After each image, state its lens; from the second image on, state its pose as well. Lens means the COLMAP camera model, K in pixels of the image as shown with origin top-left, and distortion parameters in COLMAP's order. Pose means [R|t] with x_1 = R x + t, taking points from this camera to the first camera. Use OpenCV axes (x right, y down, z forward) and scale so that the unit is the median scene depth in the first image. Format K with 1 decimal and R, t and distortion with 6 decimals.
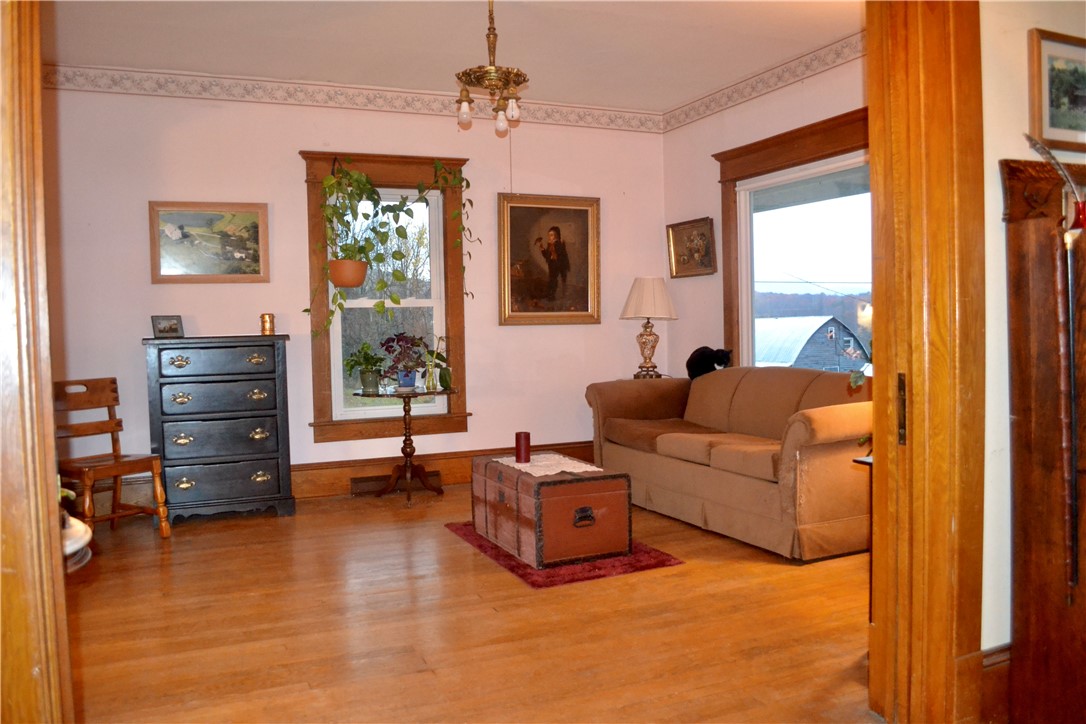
lens RADIAL K [[865.4, 0, 547.3], [0, 865.4, 366.2], [0, 0, 1]] dist [-0.067833, 0.004043]
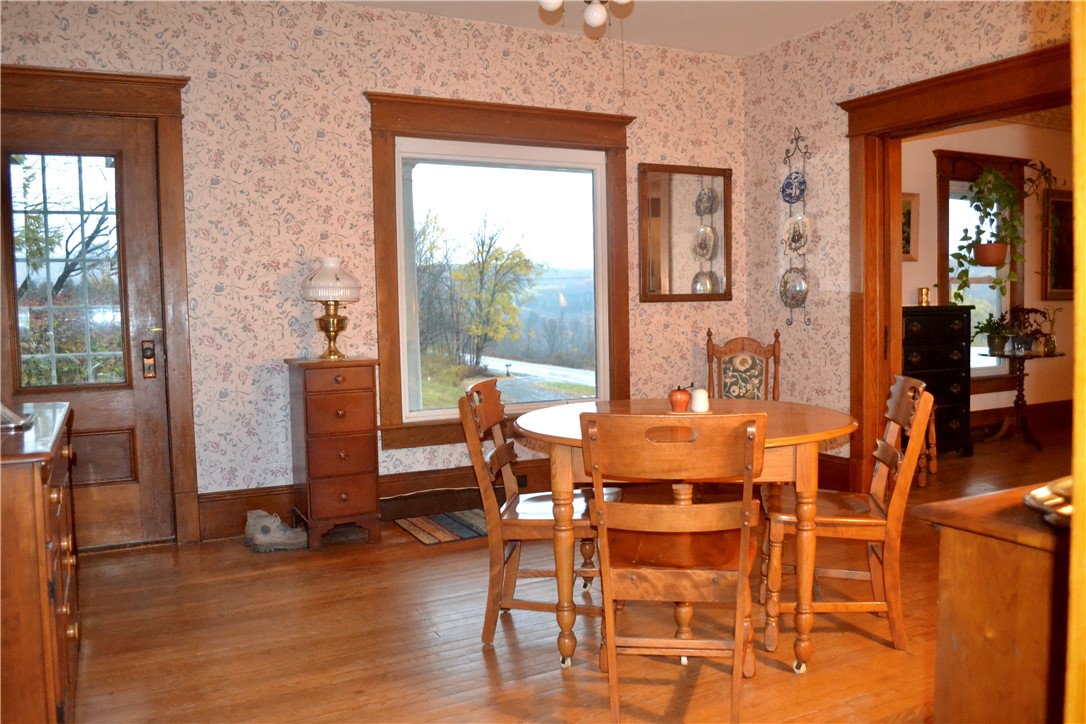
lens RADIAL K [[865.4, 0, 538.8], [0, 865.4, 370.8], [0, 0, 1]] dist [-0.067833, 0.004043]
pose [[0.998870, -0.001728, 0.047498, -0.898464], [0.000264, 0.999525, 0.030818, 0.016151], [-0.047529, -0.030770, 0.998396, -0.142684]]
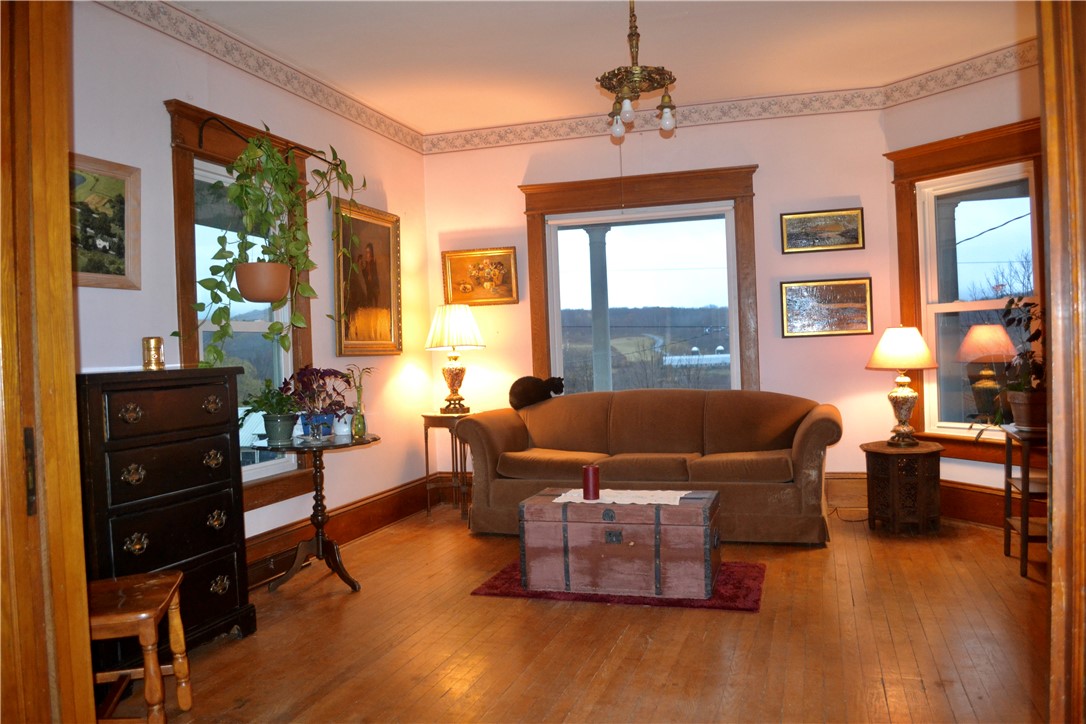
lens RADIAL K [[865.4, 0, 544.9], [0, 865.4, 363.9], [0, 0, 1]] dist [-0.067833, 0.004043]
pose [[0.661306, -0.011989, 0.750021, -0.606750], [0.049190, 0.998413, -0.027412, -0.008575], [-0.748502, 0.055022, 0.660846, 0.348761]]
